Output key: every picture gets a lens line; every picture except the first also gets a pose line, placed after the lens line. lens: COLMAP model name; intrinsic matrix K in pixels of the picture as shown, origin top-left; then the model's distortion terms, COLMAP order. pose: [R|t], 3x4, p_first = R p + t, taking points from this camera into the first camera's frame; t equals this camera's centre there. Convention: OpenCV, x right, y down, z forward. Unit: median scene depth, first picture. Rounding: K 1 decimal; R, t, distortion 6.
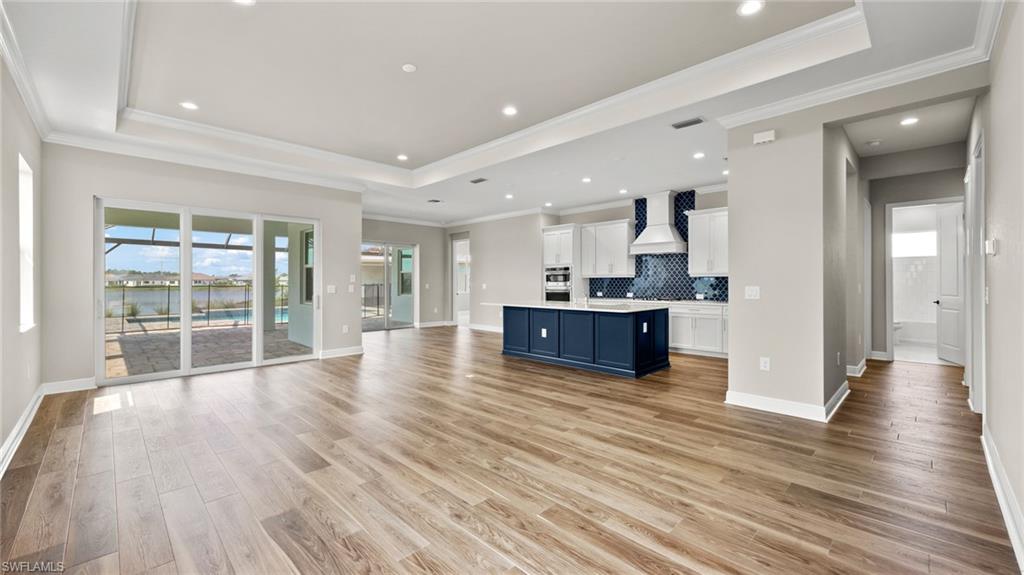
lens RADIAL K [[409.6, 0, 512.0], [0, 409.6, 287.5], [0, 0, 1]] dist [0.011410, -0.000148]
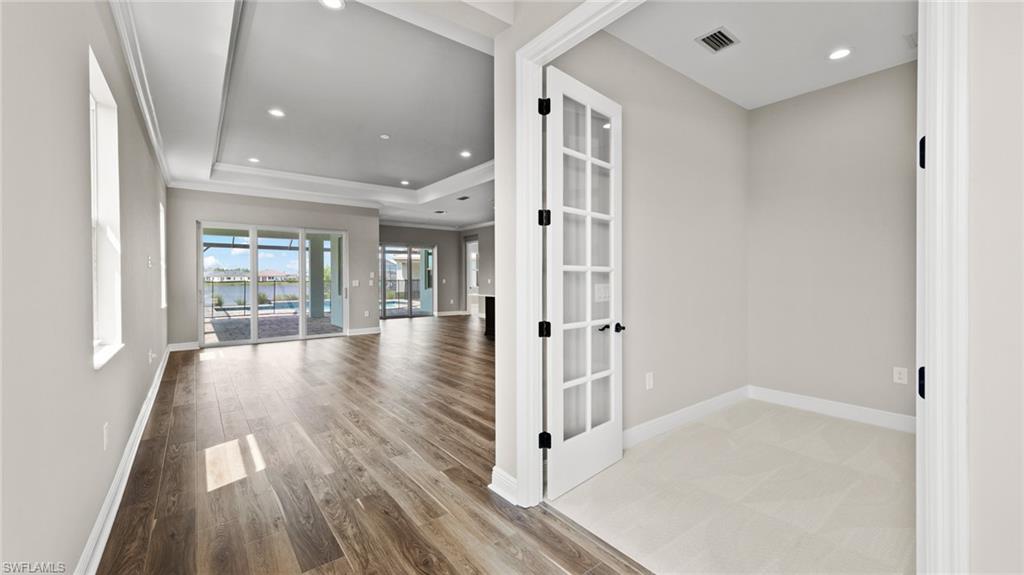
lens RADIAL K [[409.6, 0, 512.0], [0, 409.6, 287.5], [0, 0, 1]] dist [0.011410, -0.000148]
pose [[0.992560, -0.000101, -0.121757, 0.213435], [0.001505, 0.999933, 0.011443, 0.003054], [0.121748, -0.011541, 0.992494, -0.241472]]
